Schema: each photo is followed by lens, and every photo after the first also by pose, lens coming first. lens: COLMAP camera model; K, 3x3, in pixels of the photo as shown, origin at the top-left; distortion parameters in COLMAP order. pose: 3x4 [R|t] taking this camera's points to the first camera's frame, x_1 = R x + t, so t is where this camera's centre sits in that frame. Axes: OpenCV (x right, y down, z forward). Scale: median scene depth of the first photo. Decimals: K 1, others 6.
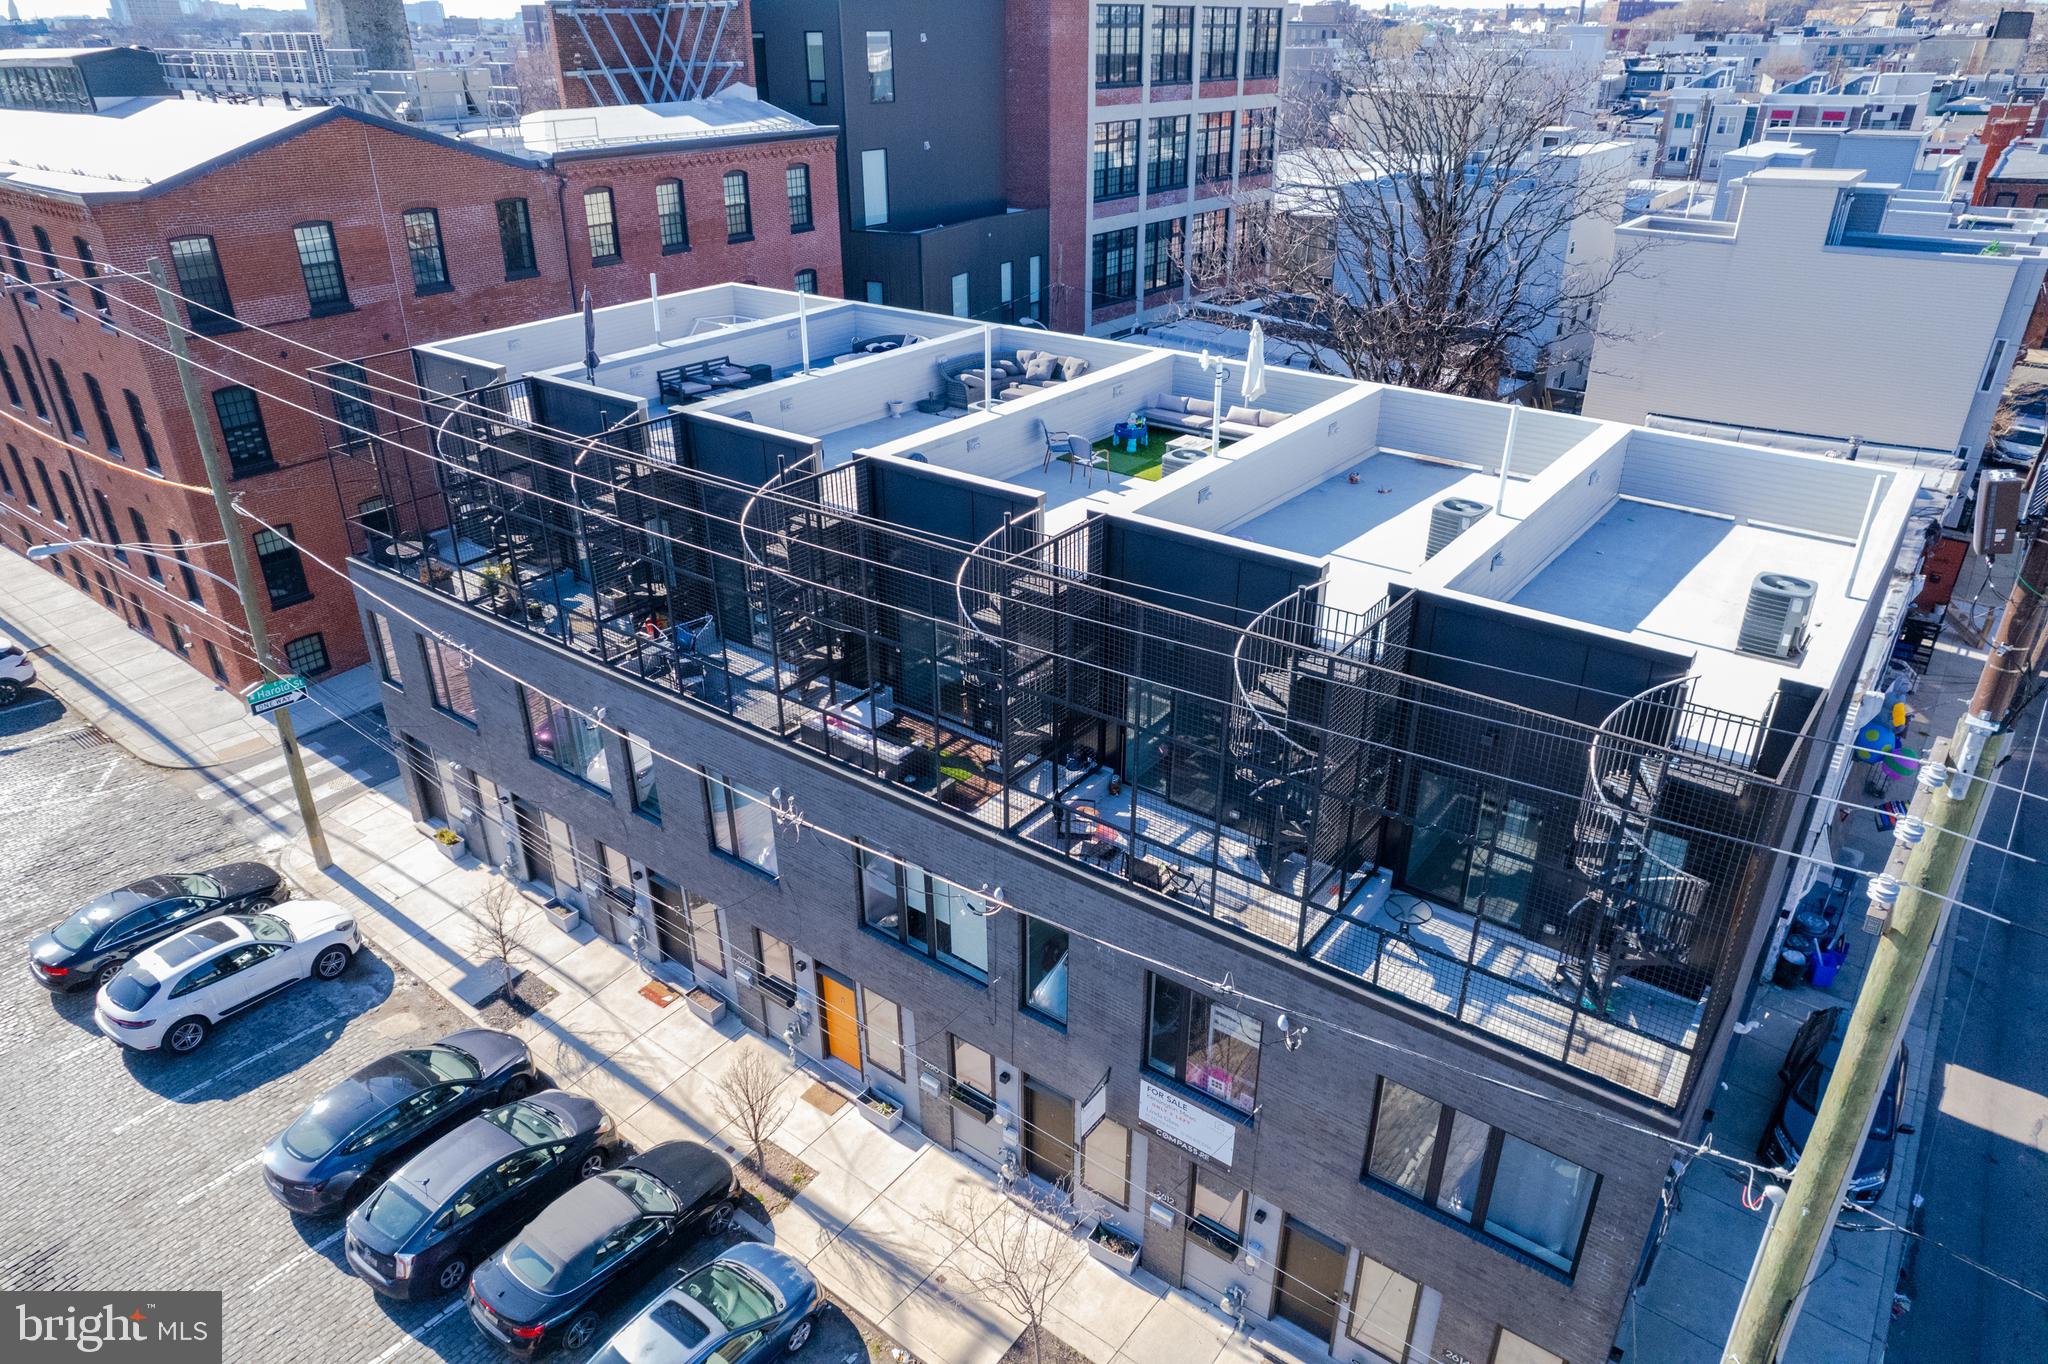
lens RADIAL K [[1319.7, 0, 1020.8], [0, 1319.7, 686.8], [0, 0, 1]] dist [-0.071177, 0.060676]
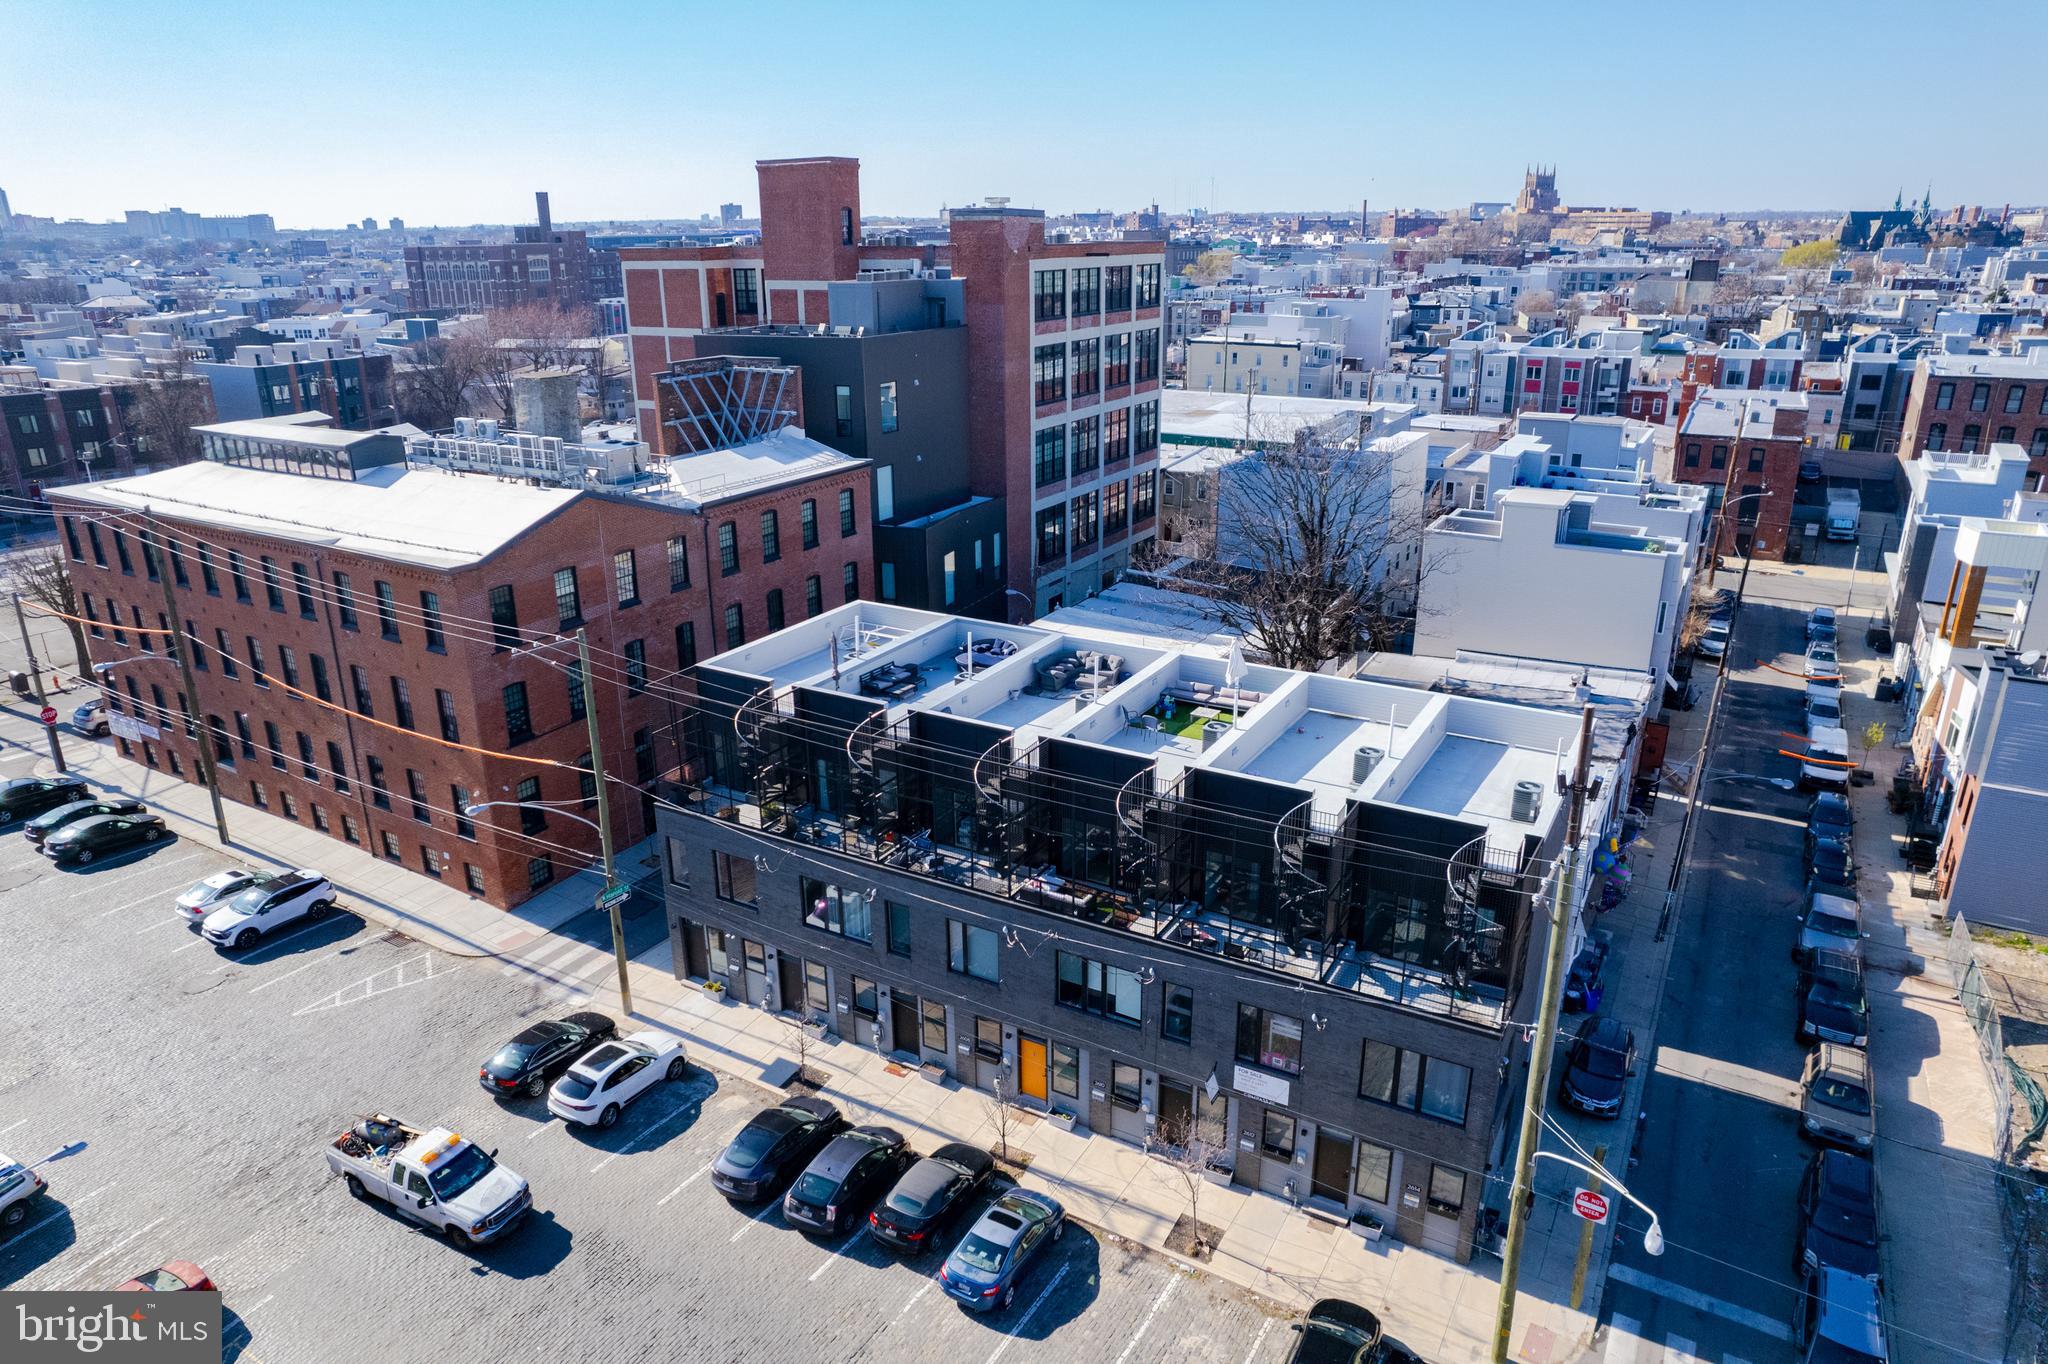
lens RADIAL K [[1319.7, 0, 1019.6], [0, 1319.7, 678.8], [0, 0, 1]] dist [-0.071177, 0.060676]
pose [[0.992212, -0.044503, 0.116340, -0.289131], [0.060259, 0.988925, -0.135634, -0.009280], [-0.109016, 0.141588, 0.983905, -0.632895]]
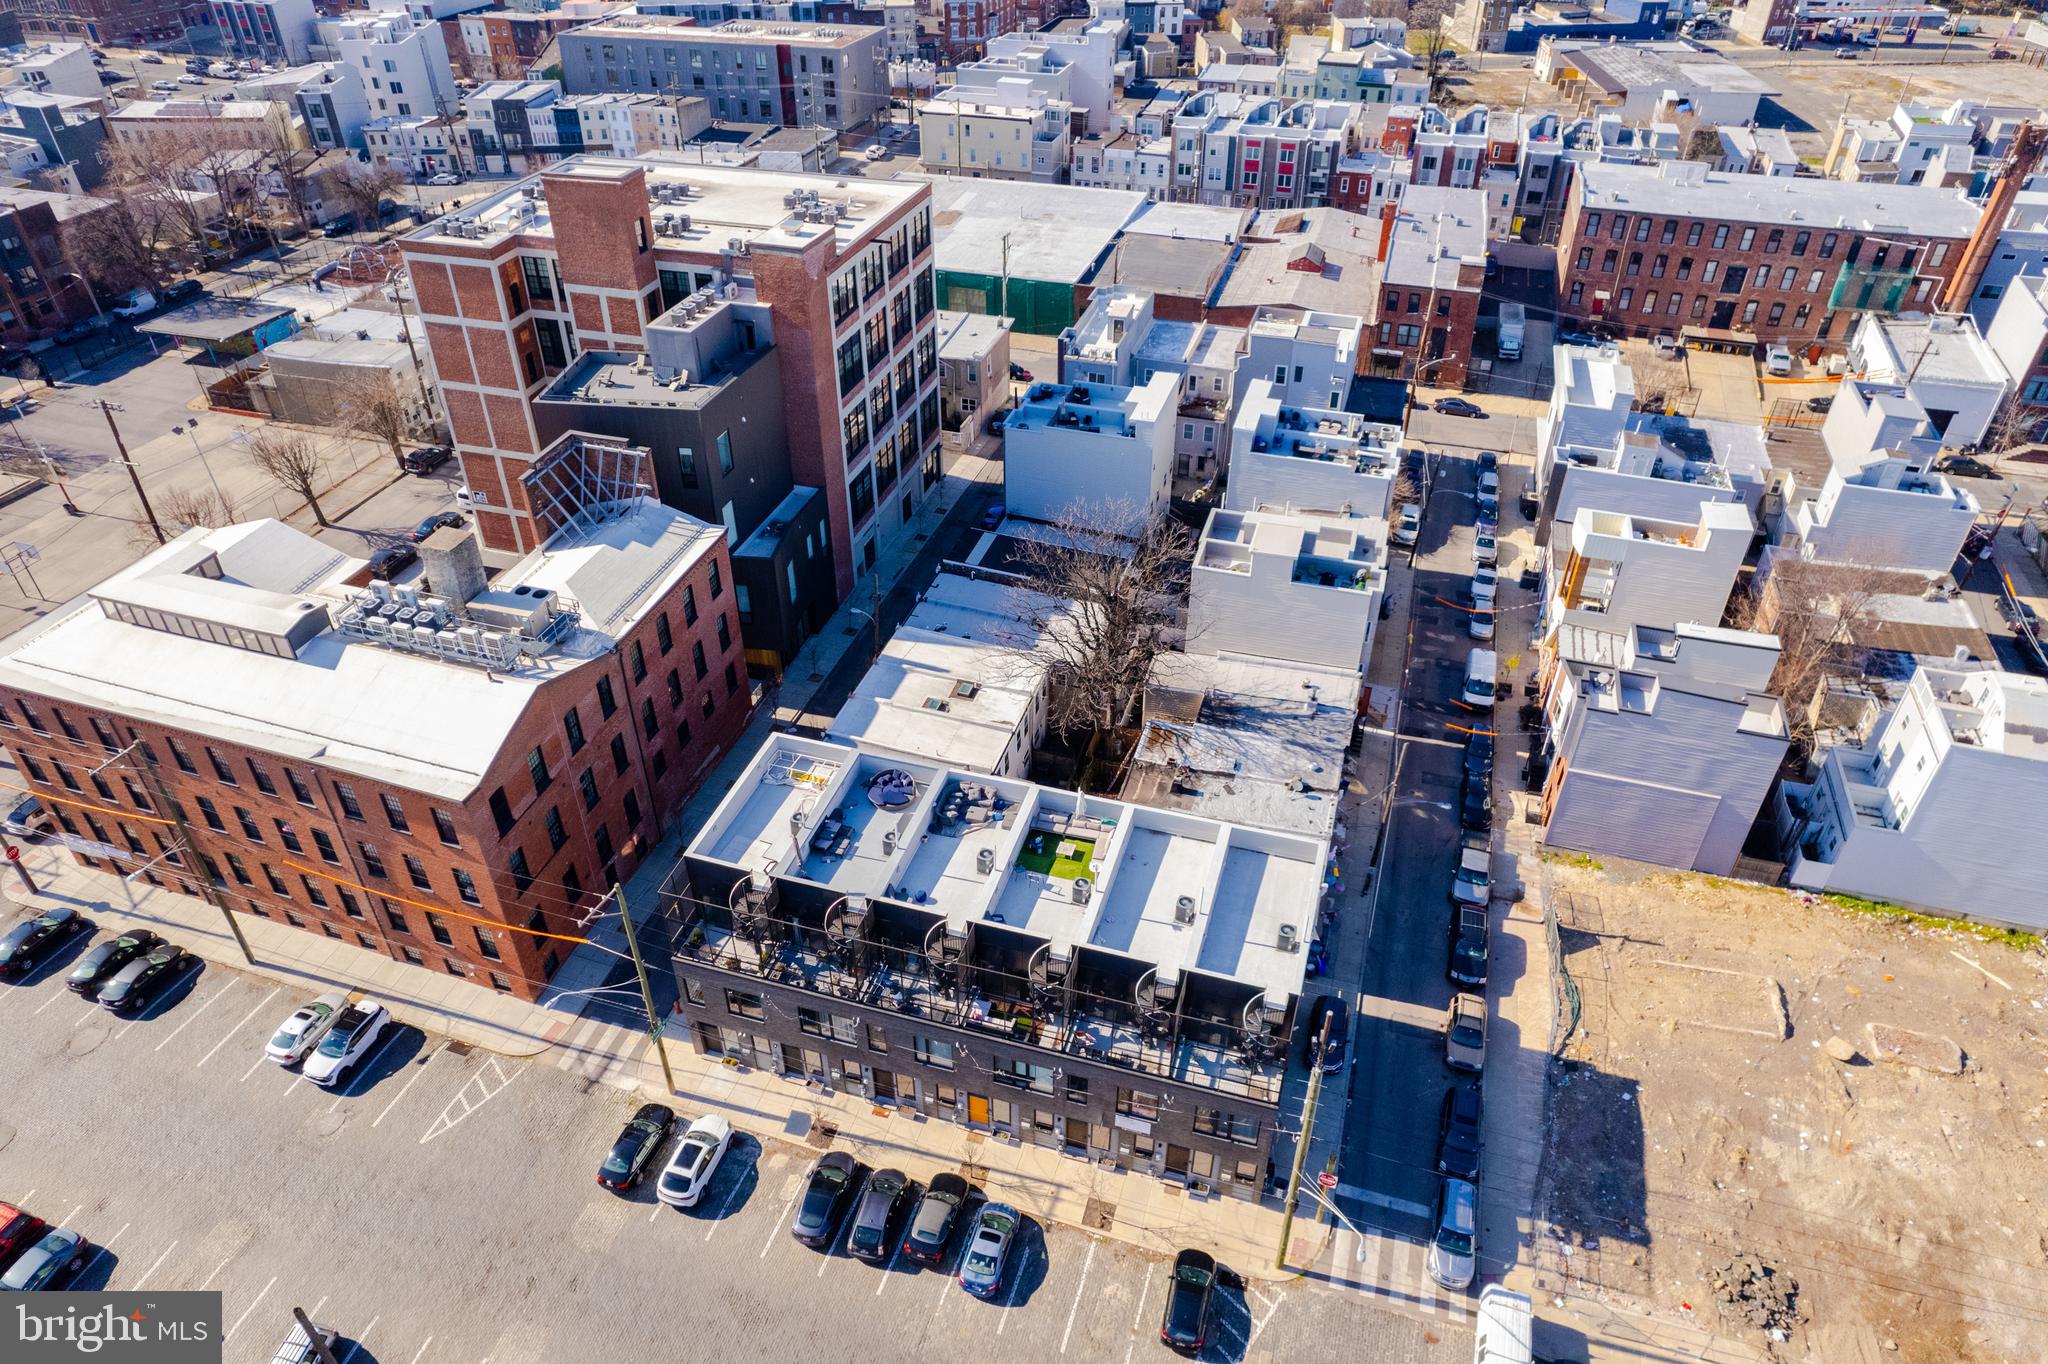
lens RADIAL K [[1319.7, 0, 1021.9], [0, 1319.7, 686.9], [0, 0, 1]] dist [-0.071177, 0.060676]
pose [[0.938764, -0.205923, 0.276258, -0.523838], [0.158278, 0.969889, 0.185103, -0.880750], [-0.306056, -0.130043, 0.943090, -1.164504]]
